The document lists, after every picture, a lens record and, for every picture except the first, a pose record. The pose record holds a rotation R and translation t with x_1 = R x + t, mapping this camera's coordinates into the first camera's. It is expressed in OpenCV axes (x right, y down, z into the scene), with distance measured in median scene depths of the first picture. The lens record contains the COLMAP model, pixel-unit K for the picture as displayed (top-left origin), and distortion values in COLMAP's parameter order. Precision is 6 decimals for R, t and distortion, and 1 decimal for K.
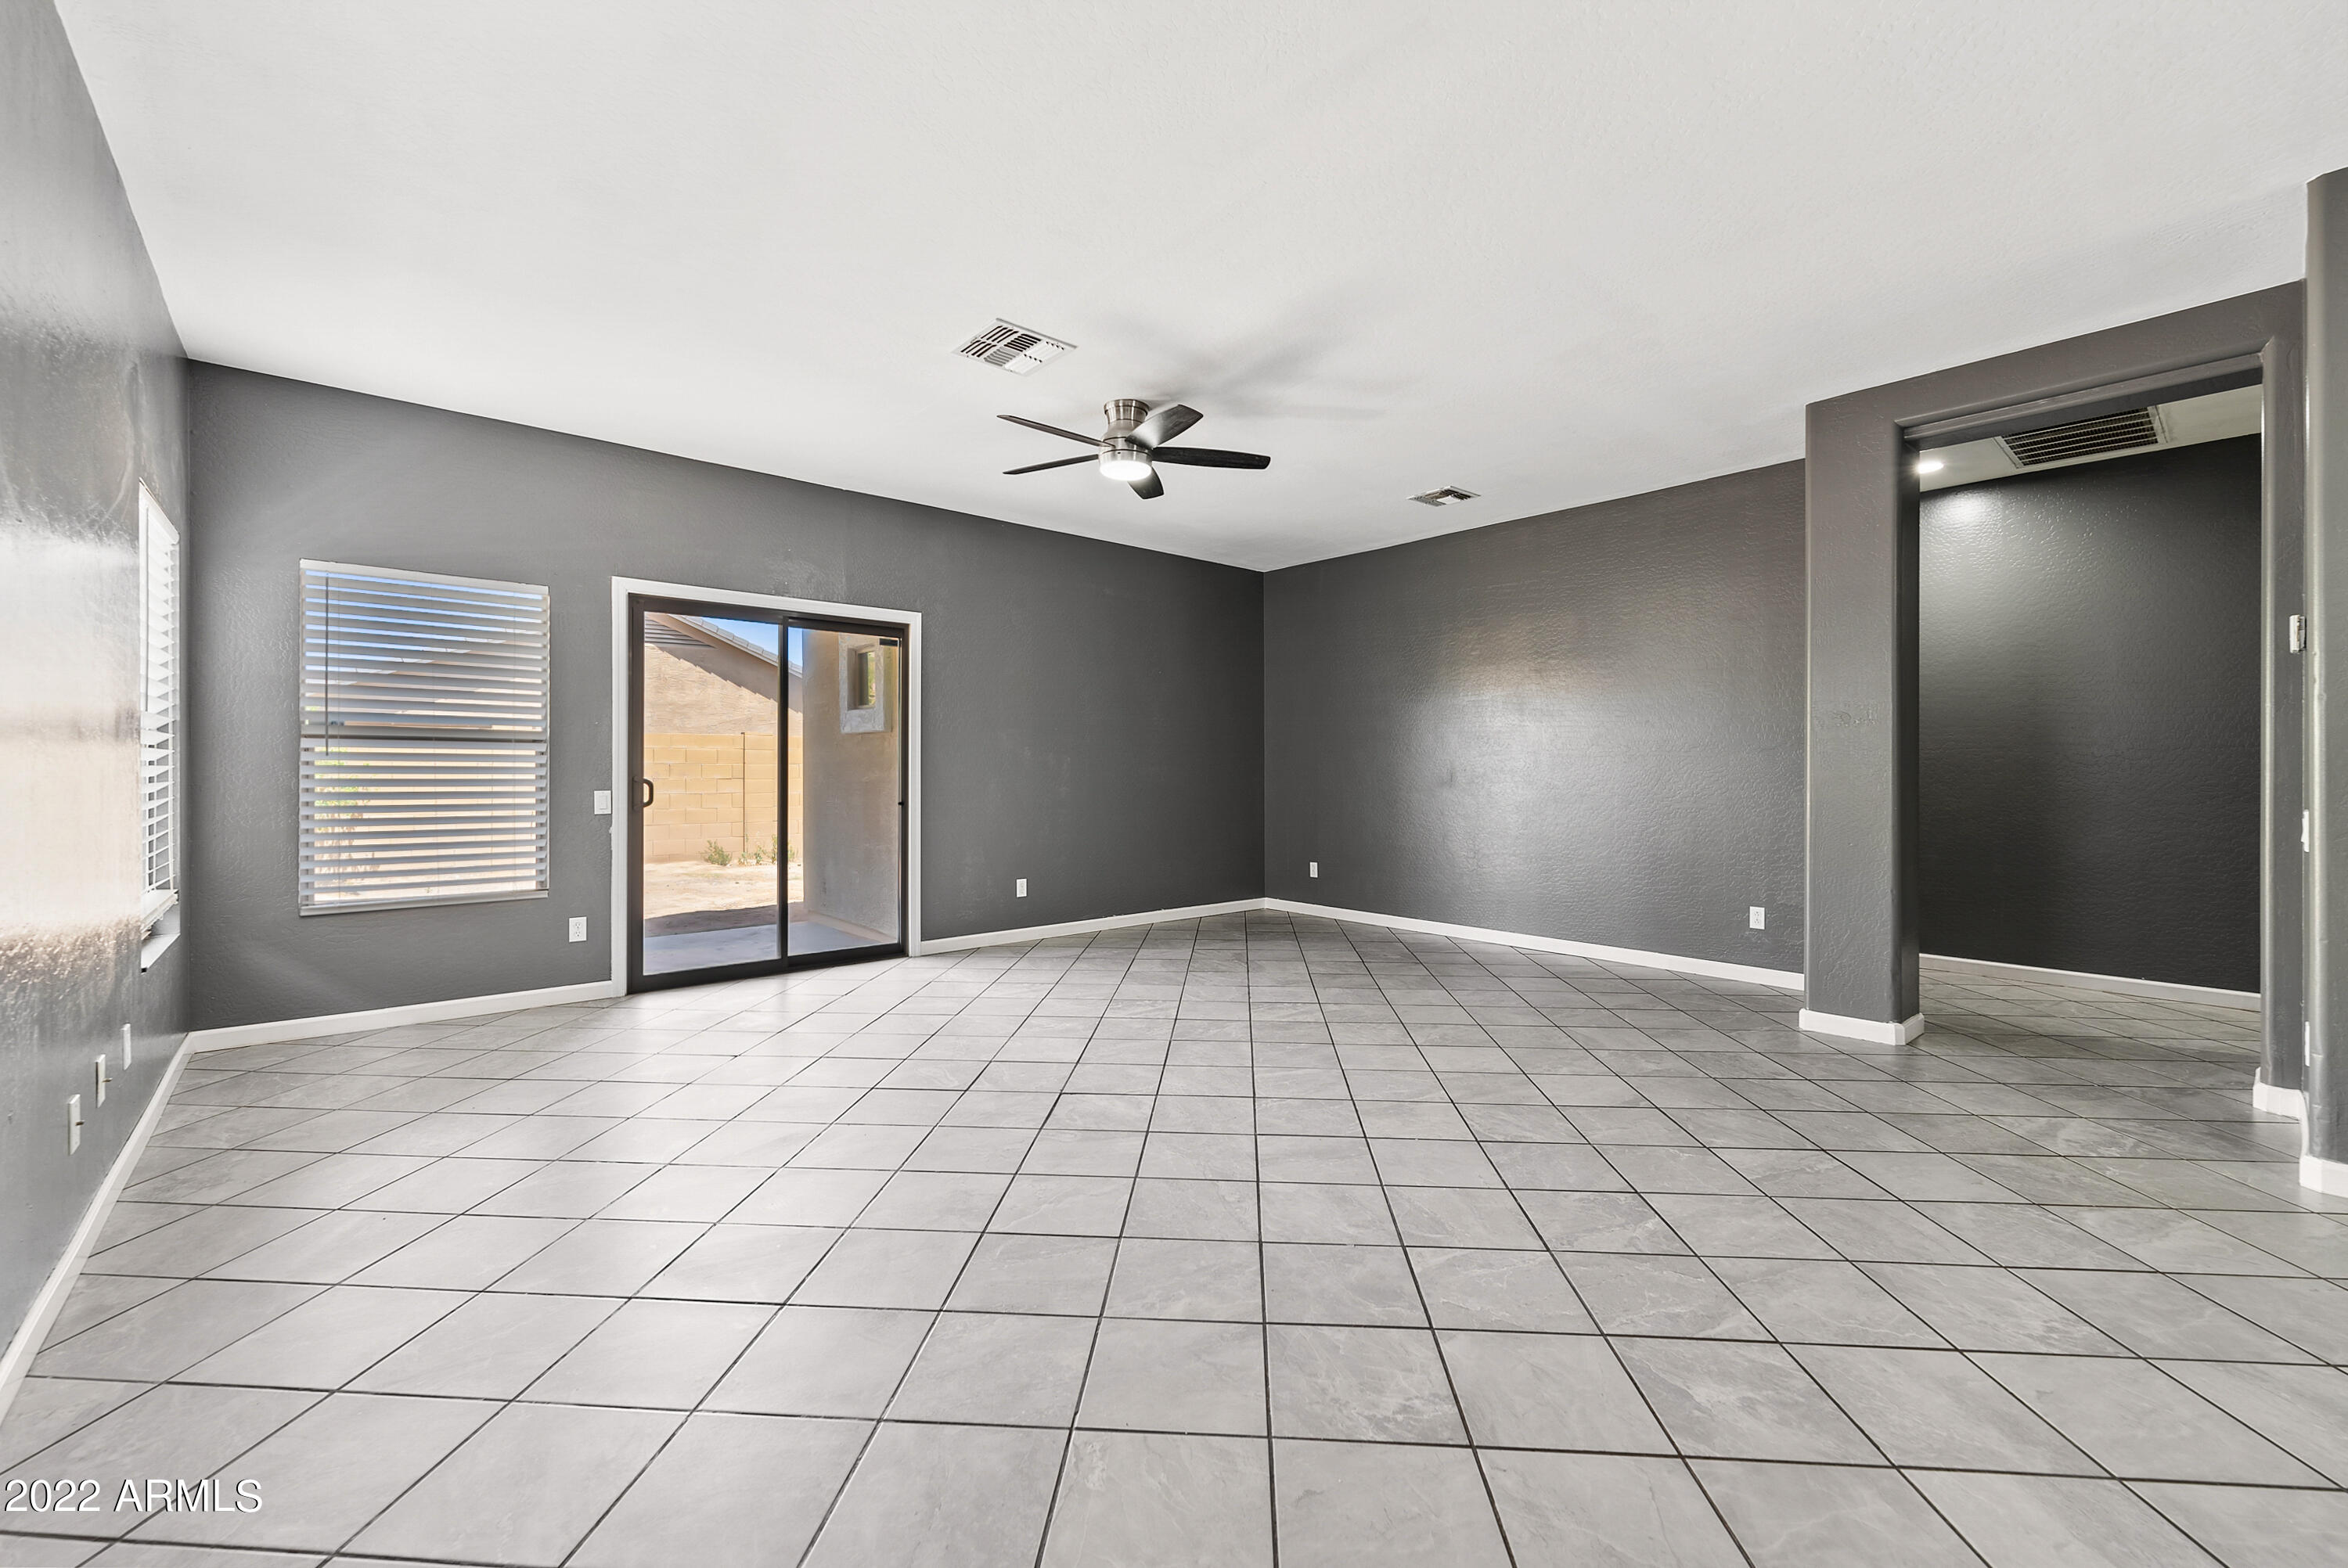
lens RADIAL K [[957.4, 0, 1170.1], [0, 957.4, 770.3], [0, 0, 1]] dist [-0.009922, 0.001800]
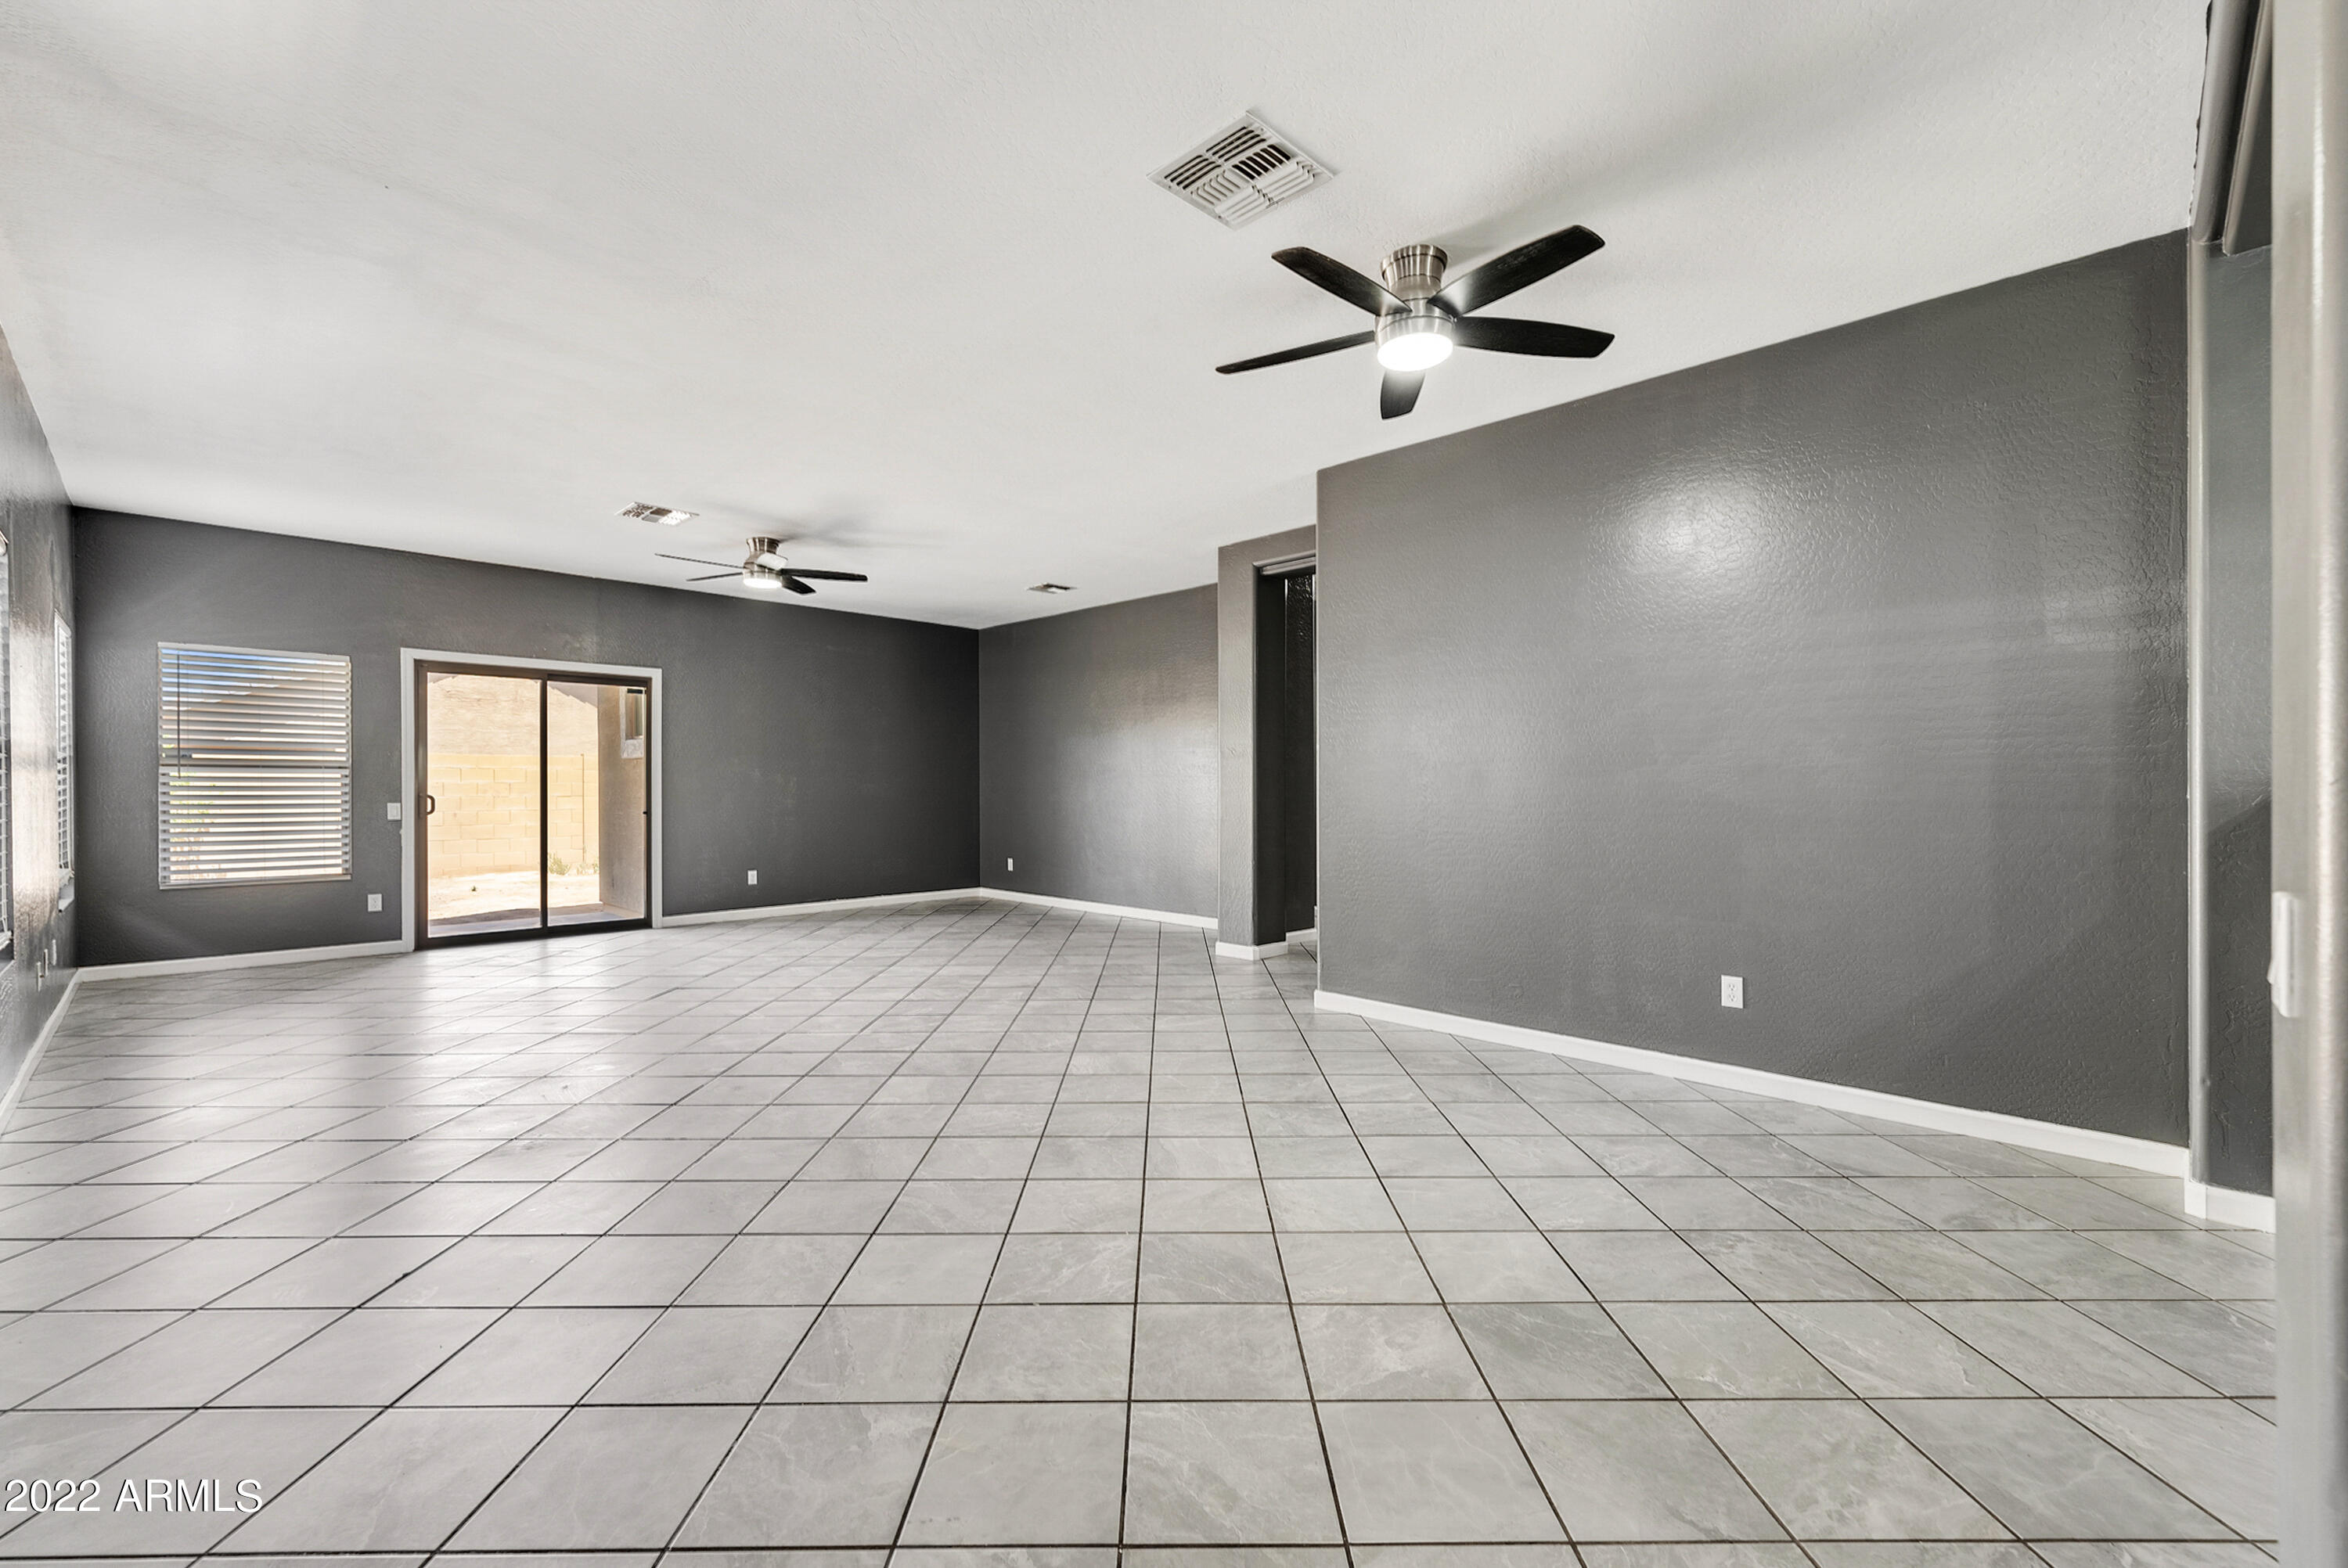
lens RADIAL K [[957.4, 0, 1173.0], [0, 957.4, 791.8], [0, 0, 1]] dist [-0.009922, 0.001800]
pose [[0.996120, -0.003297, 0.087944, 0.428241], [0.002914, 0.999986, 0.004489, 0.002305], [-0.087958, -0.004216, 0.996115, -0.496684]]
